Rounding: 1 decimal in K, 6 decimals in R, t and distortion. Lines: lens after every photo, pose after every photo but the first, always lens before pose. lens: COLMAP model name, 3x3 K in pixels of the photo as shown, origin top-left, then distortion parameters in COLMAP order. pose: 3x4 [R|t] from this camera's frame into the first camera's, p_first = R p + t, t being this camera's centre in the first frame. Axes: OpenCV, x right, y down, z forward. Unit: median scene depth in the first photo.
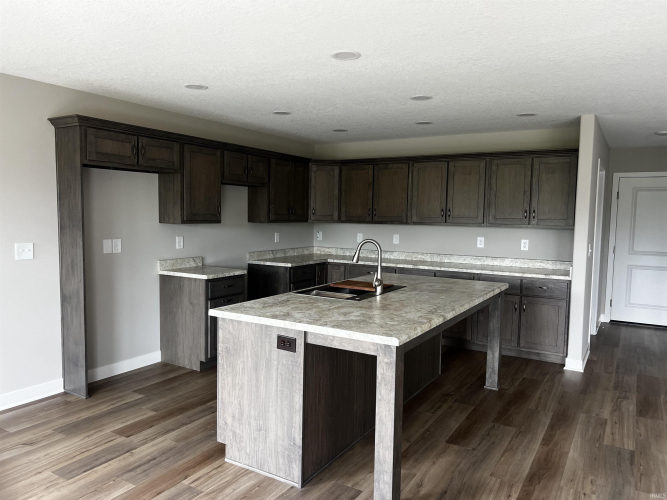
lens RADIAL K [[498.1, 0, 334.1], [0, 498.1, 252.0], [0, 0, 1]] dist [0.030633, -0.024006]
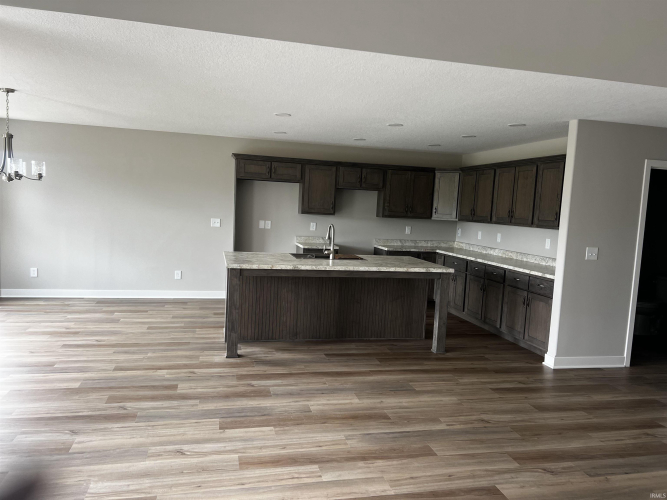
lens RADIAL K [[498.1, 0, 331.3], [0, 498.1, 250.4], [0, 0, 1]] dist [0.030633, -0.024006]
pose [[0.700686, 0.081473, -0.708803, 0.857926], [-0.093182, 0.995399, 0.022300, 0.016090], [0.707359, 0.050422, 0.705054, -0.058785]]
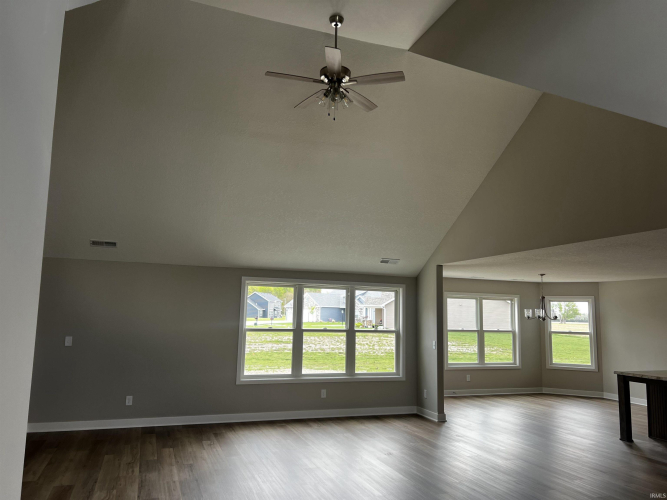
lens RADIAL K [[498.1, 0, 335.5], [0, 498.1, 255.4], [0, 0, 1]] dist [0.030633, -0.024006]
pose [[-0.631636, -0.125471, -0.765044, 1.643034], [-0.091392, 0.991987, -0.087235, -0.043997], [0.769859, 0.014818, -0.638042, 0.750215]]
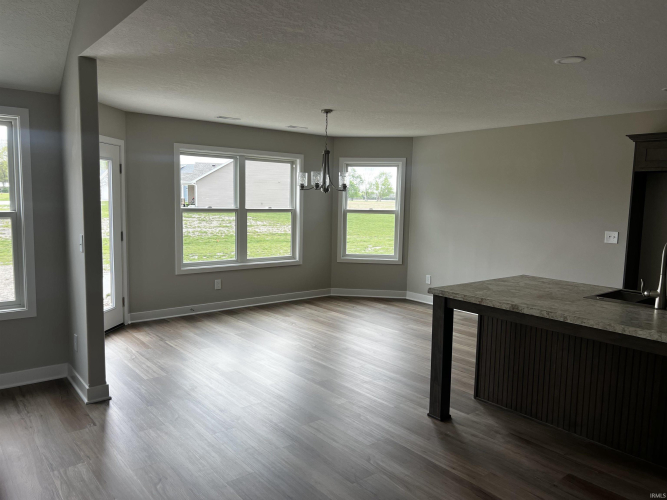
lens RADIAL K [[498.1, 0, 332.9], [0, 498.1, 255.7], [0, 0, 1]] dist [0.030633, -0.024006]
pose [[-0.345634, 0.080637, -0.934898, 0.743931], [-0.099558, 0.987526, 0.121983, -0.034062], [0.933073, 0.135238, -0.333294, 0.563017]]
